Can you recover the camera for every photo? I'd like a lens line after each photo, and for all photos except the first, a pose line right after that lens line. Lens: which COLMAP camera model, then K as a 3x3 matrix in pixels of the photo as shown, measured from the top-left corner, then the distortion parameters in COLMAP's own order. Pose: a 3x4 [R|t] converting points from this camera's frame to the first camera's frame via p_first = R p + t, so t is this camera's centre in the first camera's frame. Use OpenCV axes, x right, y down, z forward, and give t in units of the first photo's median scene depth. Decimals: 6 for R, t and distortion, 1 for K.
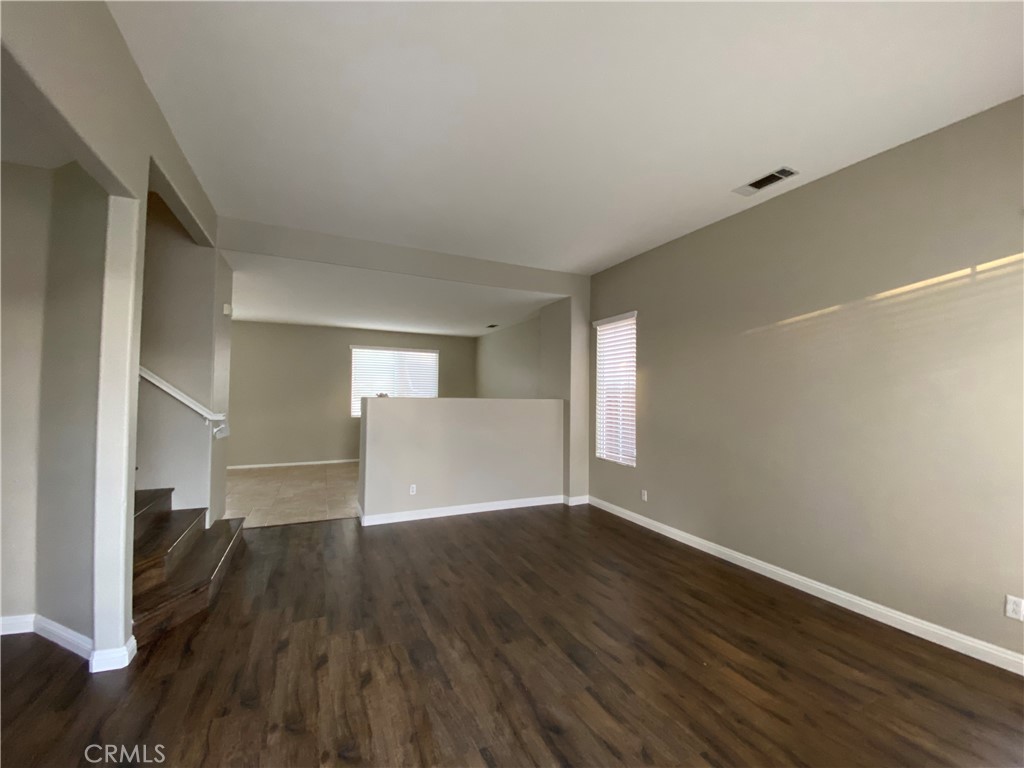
lens RADIAL K [[408.3, 0, 510.5], [0, 408.3, 378.4], [0, 0, 1]] dist [-0.001062, -0.001258]
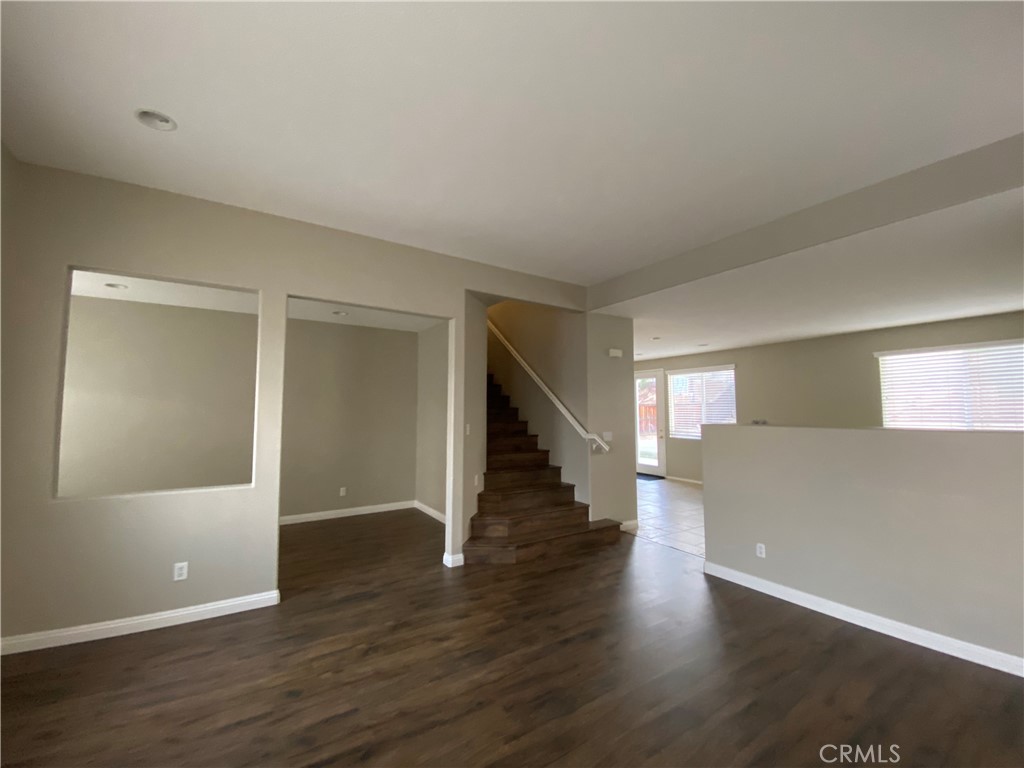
lens RADIAL K [[408.3, 0, 516.7], [0, 408.3, 384.8], [0, 0, 1]] dist [-0.001062, -0.001258]
pose [[0.173376, -0.065254, -0.982692, 0.560872], [0.037702, 0.997511, -0.059586, -0.005444], [0.984134, -0.026718, 0.175405, 0.539372]]
